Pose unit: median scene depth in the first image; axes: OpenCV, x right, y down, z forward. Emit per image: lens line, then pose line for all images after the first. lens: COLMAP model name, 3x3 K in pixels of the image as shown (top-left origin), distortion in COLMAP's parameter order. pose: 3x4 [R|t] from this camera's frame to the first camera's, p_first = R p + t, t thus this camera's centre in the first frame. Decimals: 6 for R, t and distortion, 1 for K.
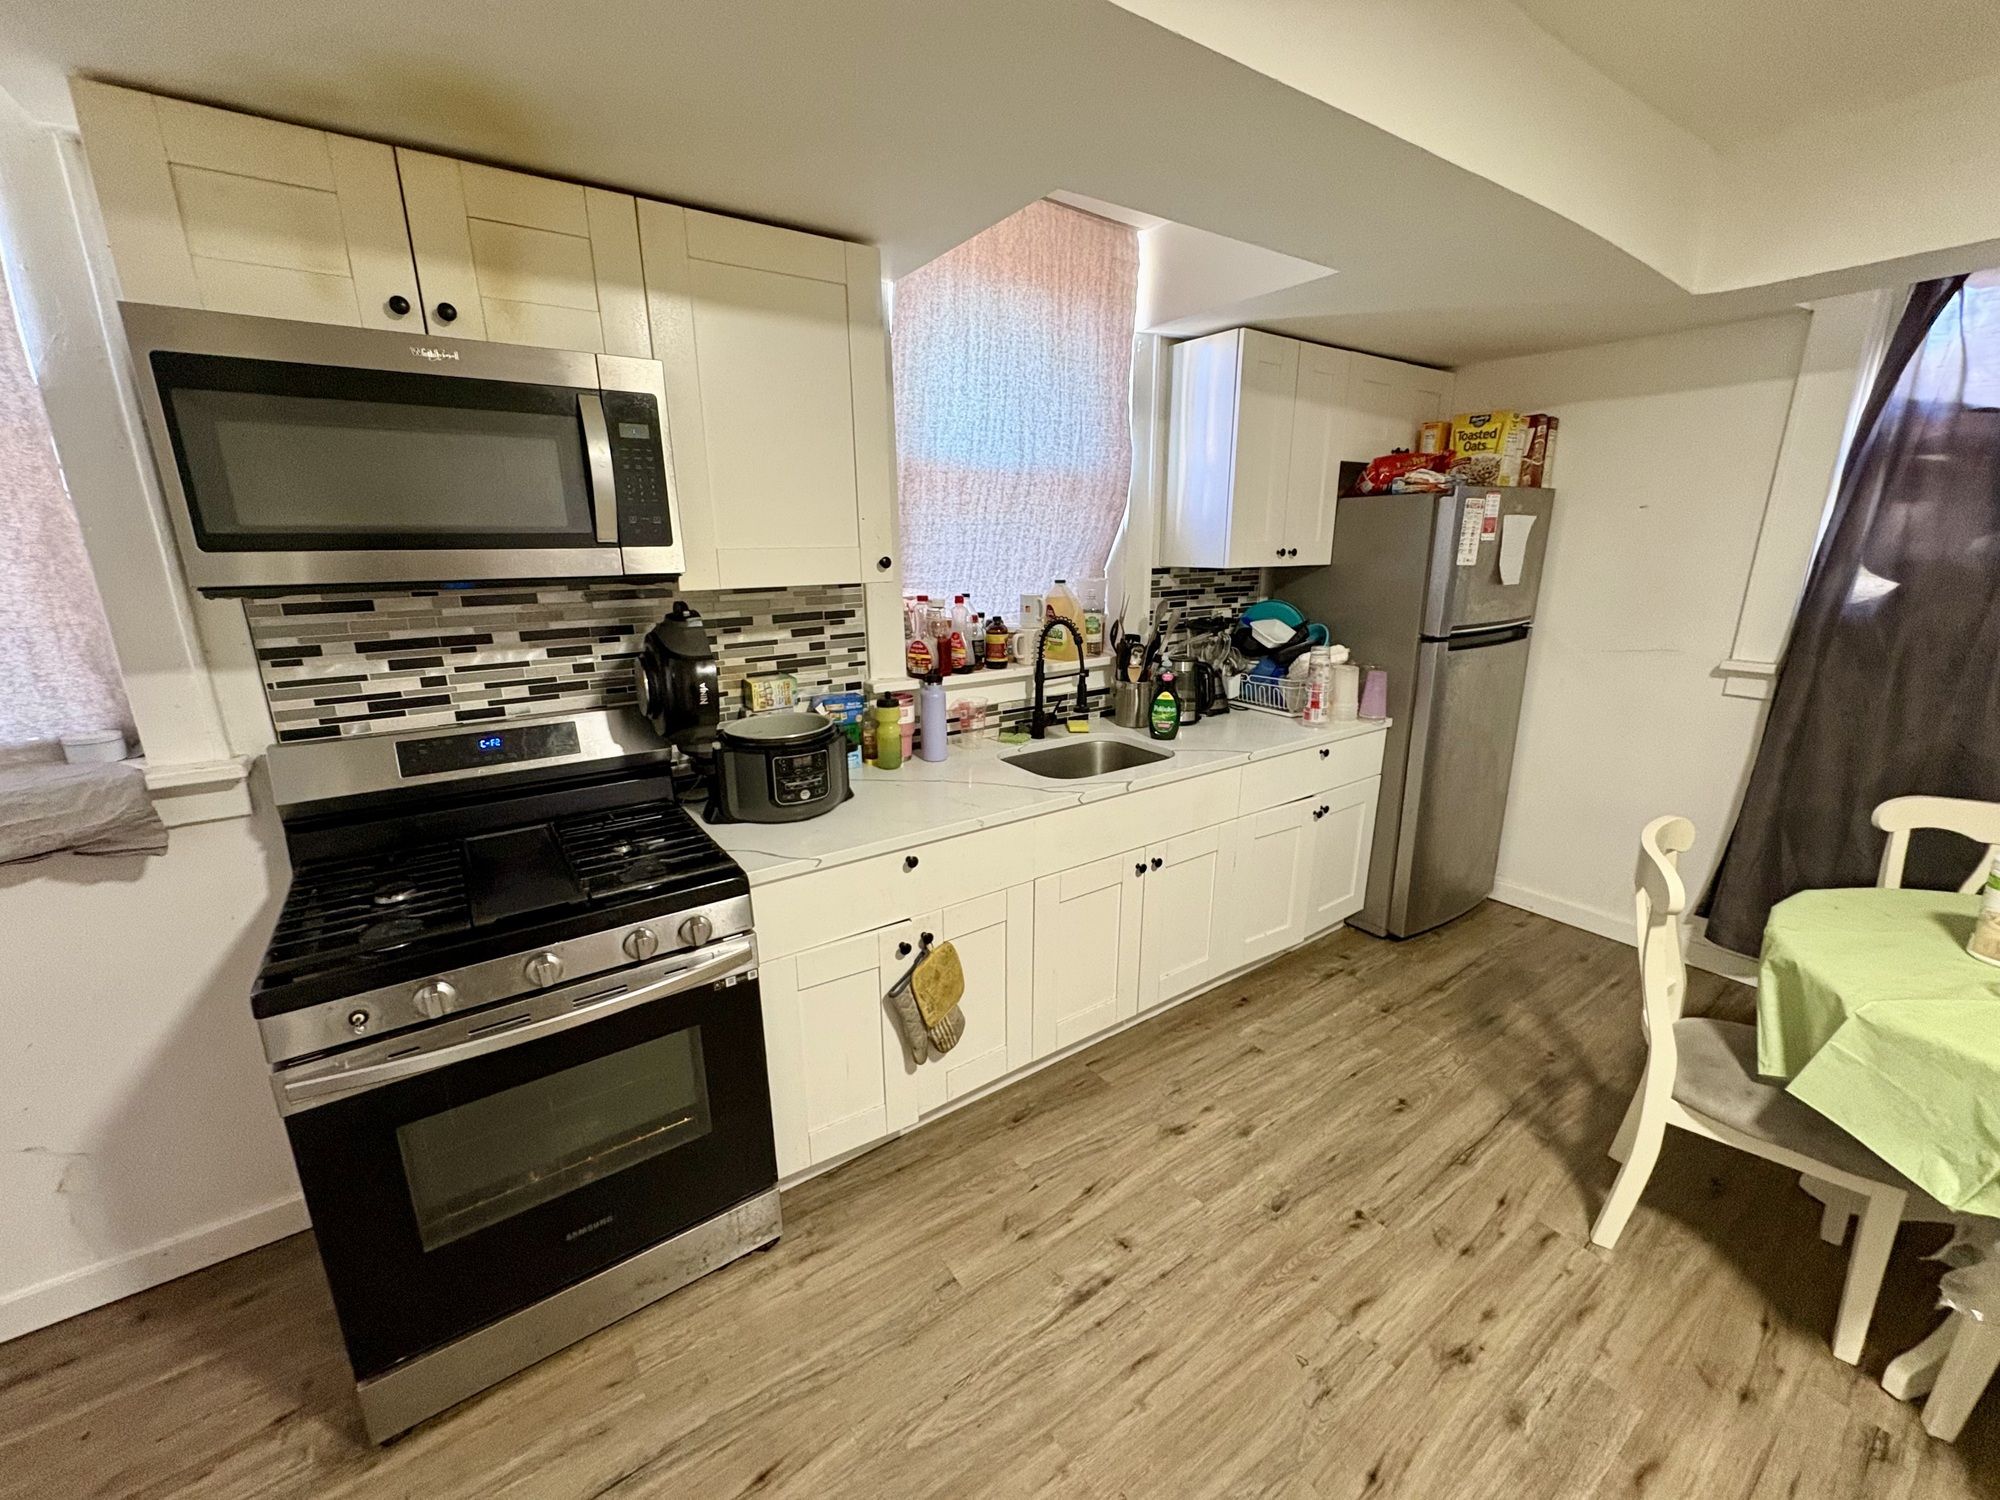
lens RADIAL K [[801.5, 0, 1000.0], [0, 801.5, 750.0], [0, 0, 1]] dist [-0.001295, -0.000117]
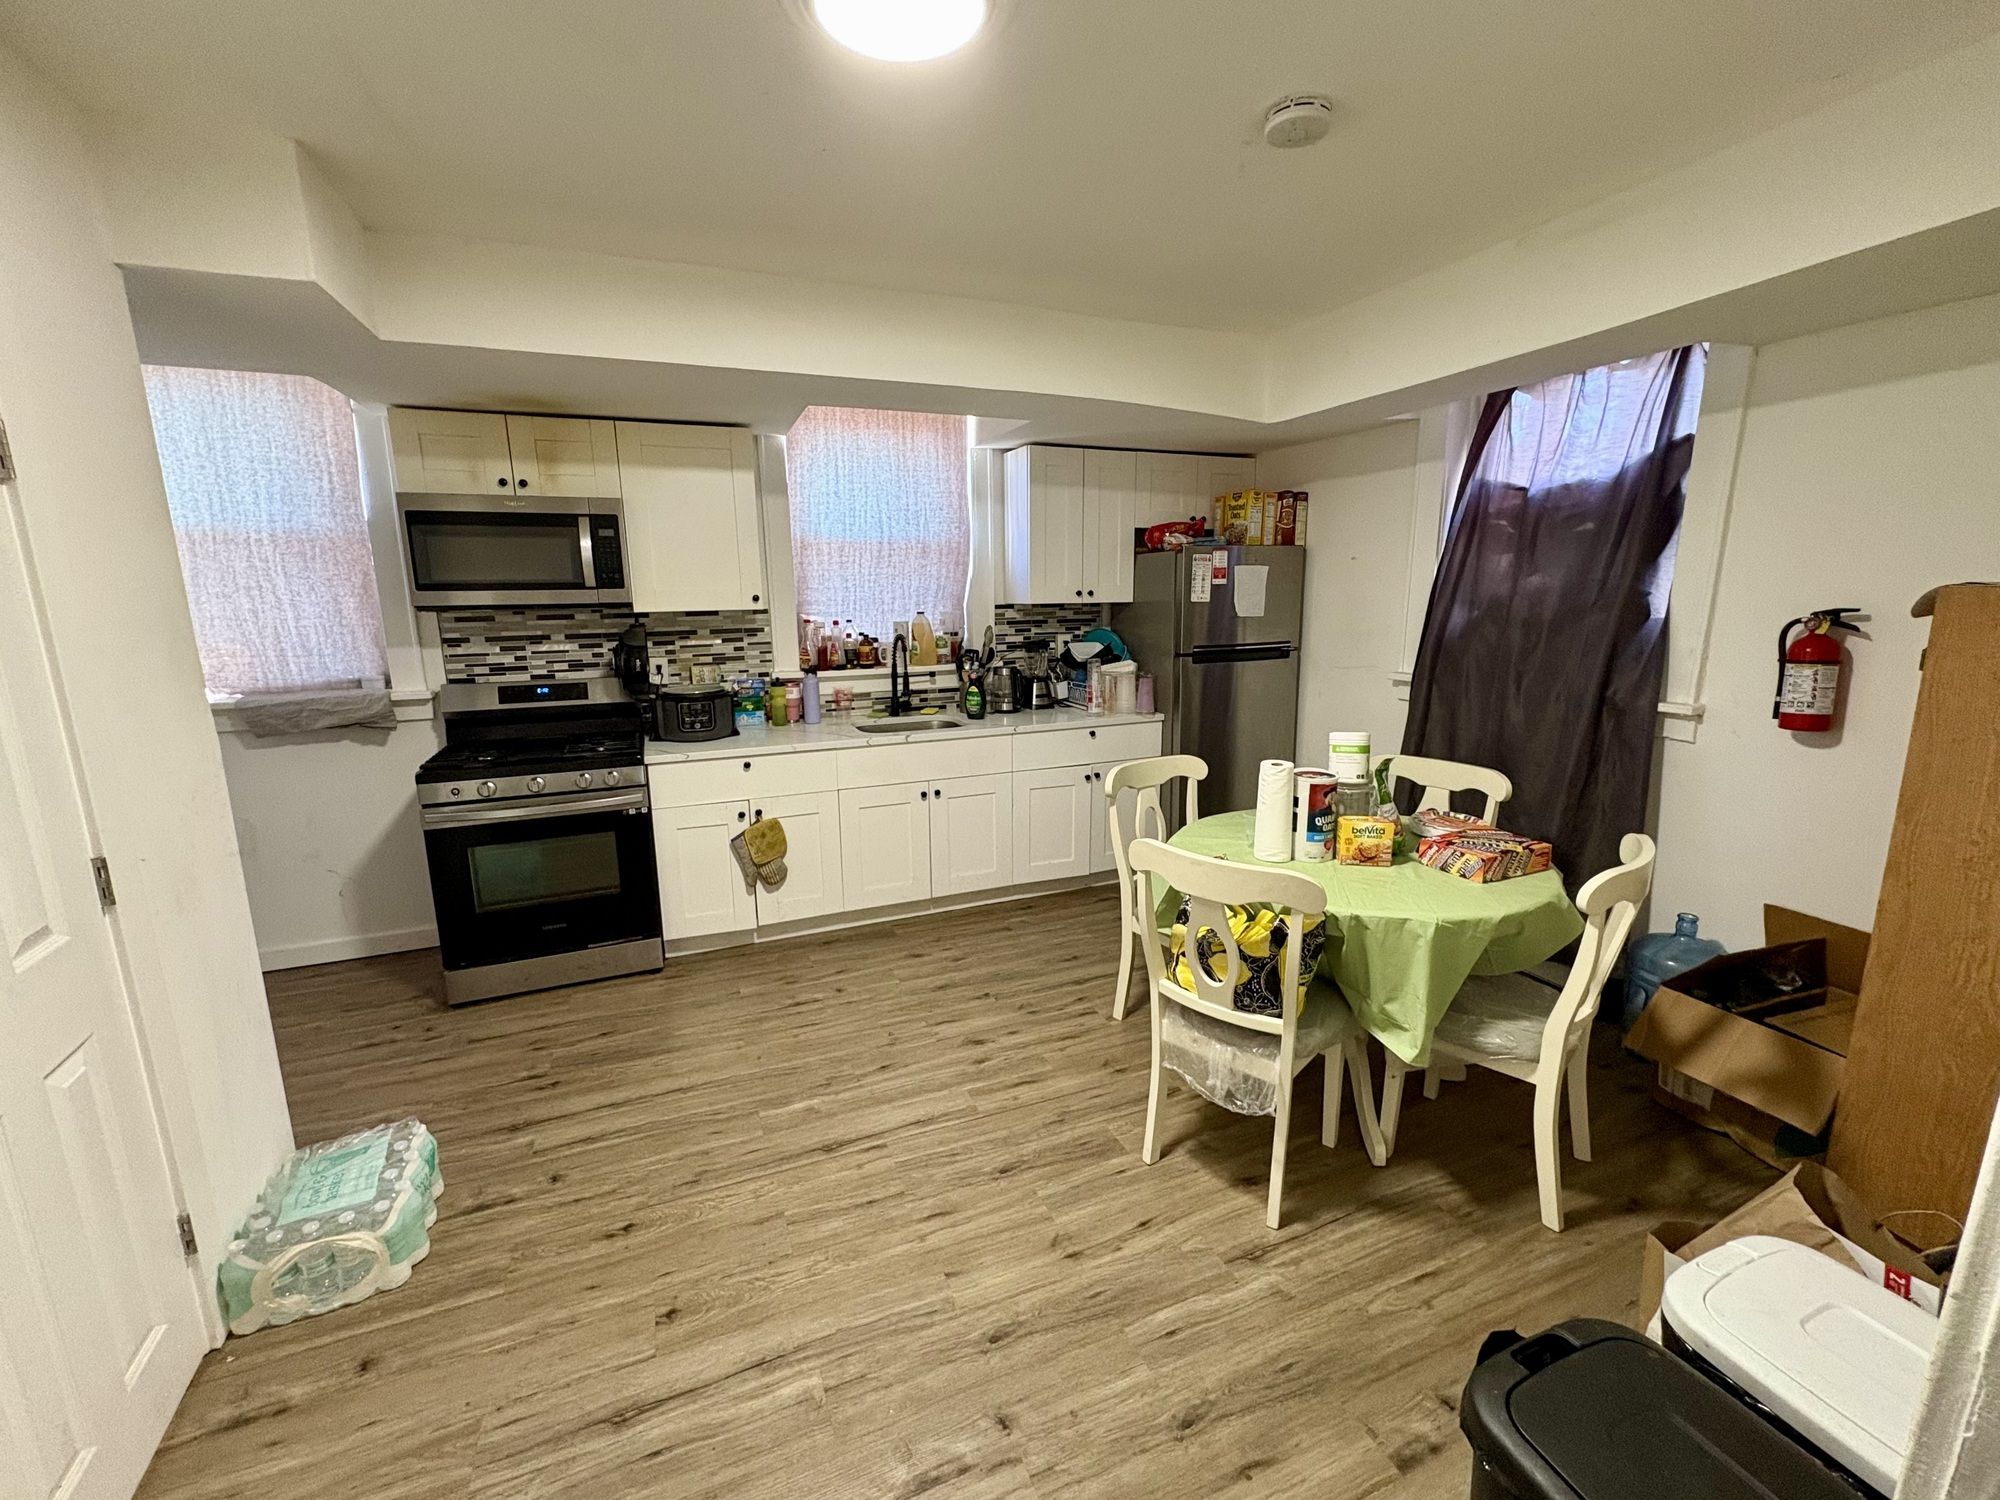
lens RADIAL K [[839.9, 0, 1000.0], [0, 839.9, 750.0], [0, 0, 1]] dist [-0.000427, -0.000126]
pose [[0.976476, 0.036600, -0.212497, 0.700762], [-0.050387, 0.996936, -0.059830, 0.160888], [0.209657, 0.069130, 0.975328, -0.585359]]
